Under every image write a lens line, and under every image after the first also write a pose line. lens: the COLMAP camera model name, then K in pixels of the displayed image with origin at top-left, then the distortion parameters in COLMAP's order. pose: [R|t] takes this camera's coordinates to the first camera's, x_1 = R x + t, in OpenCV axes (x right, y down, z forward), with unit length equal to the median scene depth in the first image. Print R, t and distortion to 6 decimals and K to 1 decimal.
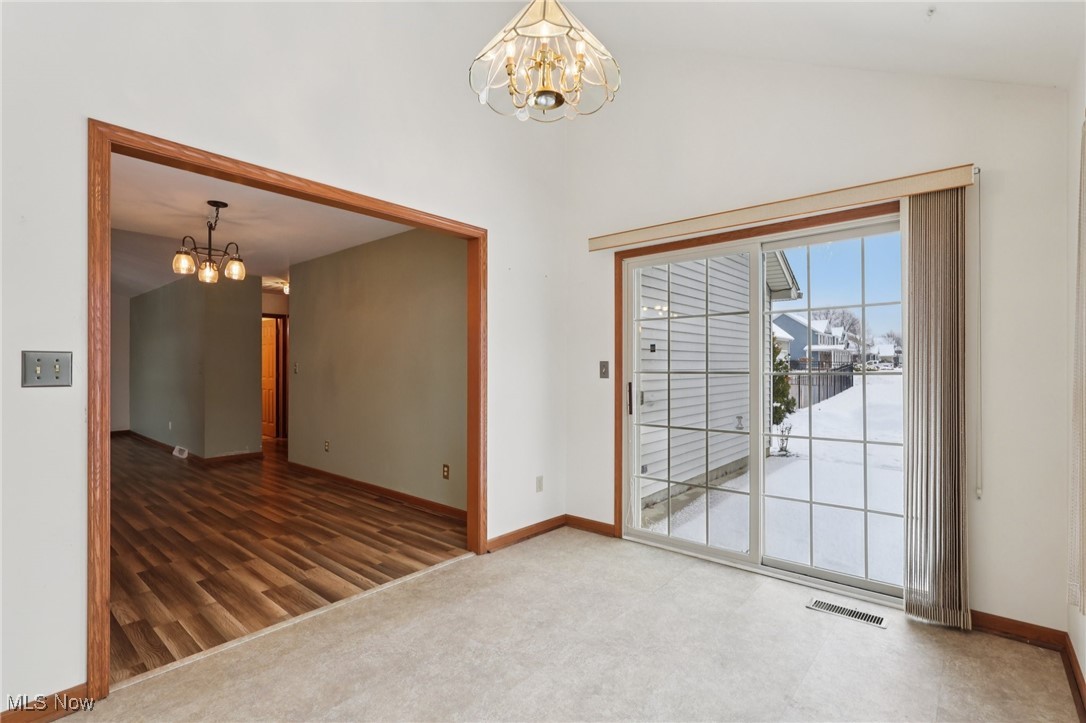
lens RADIAL K [[503.4, 0, 542.7], [0, 503.4, 366.6], [0, 0, 1]] dist [0.003040, 0.000576]
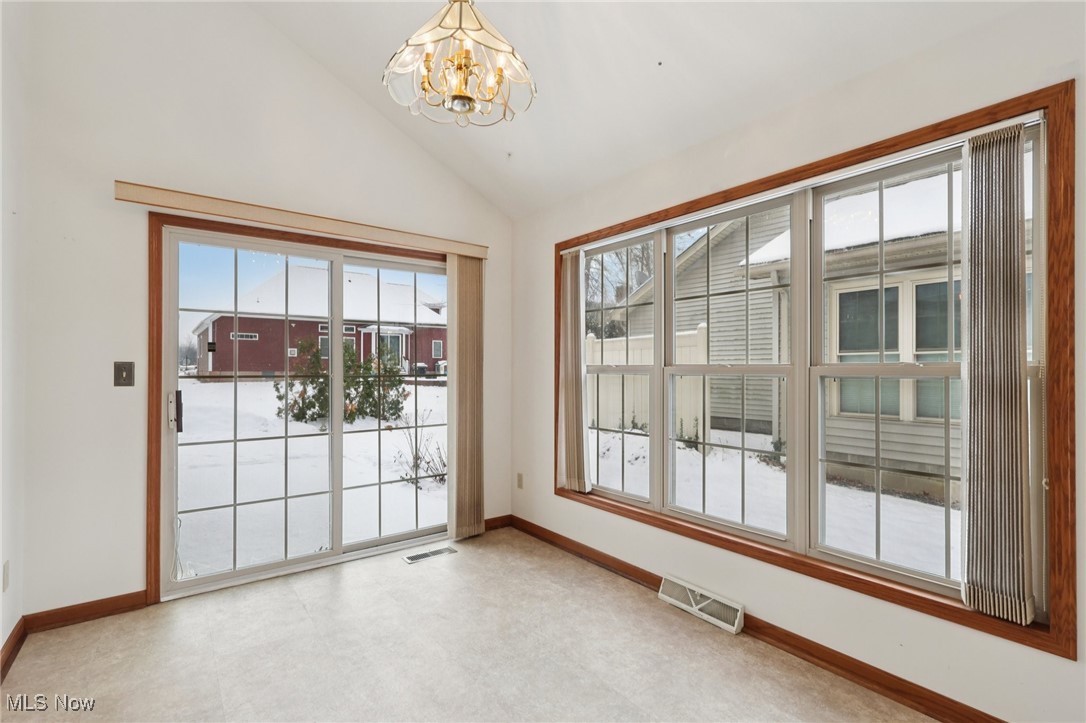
lens RADIAL K [[503.4, 0, 542.7], [0, 503.4, 366.6], [0, 0, 1]] dist [0.003040, 0.000576]
pose [[0.222663, 0.004690, 0.974884, -0.443300], [-0.002765, 0.999987, -0.004179, -0.003037], [-0.974892, -0.001765, 0.222673, 0.291623]]
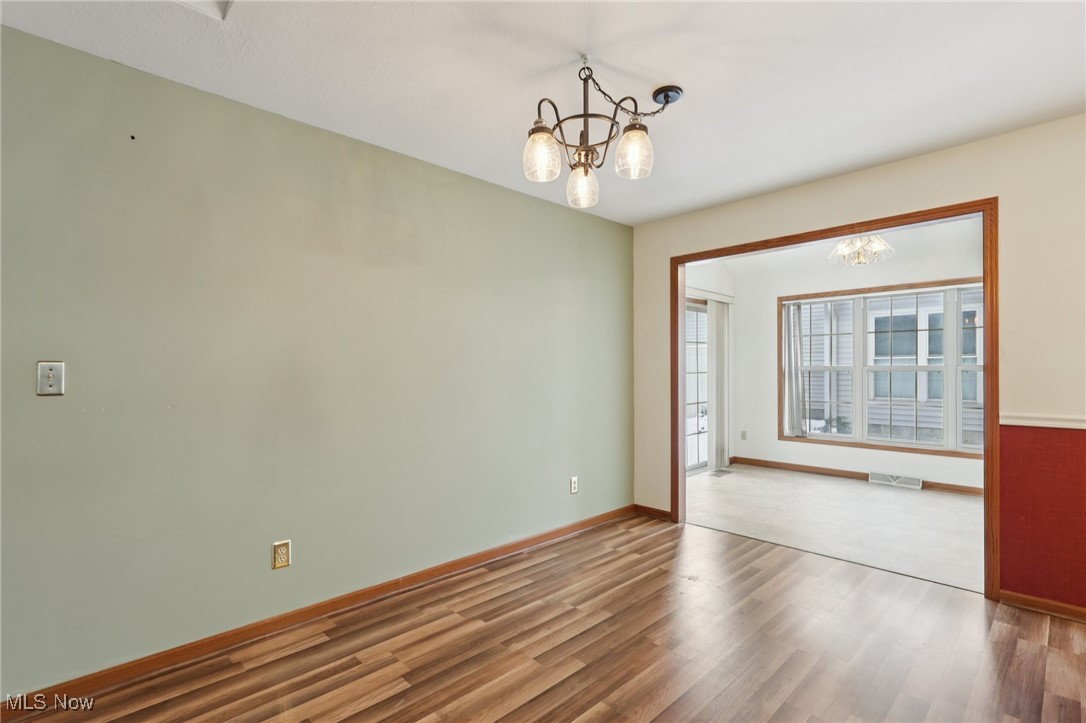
lens RADIAL K [[503.4, 0, 542.7], [0, 503.4, 366.6], [0, 0, 1]] dist [0.003040, 0.000576]
pose [[0.094982, 0.008266, 0.995445, -1.245069], [0.003266, 0.999958, -0.008615, 0.003762], [-0.995474, 0.004070, 0.094951, 1.096993]]
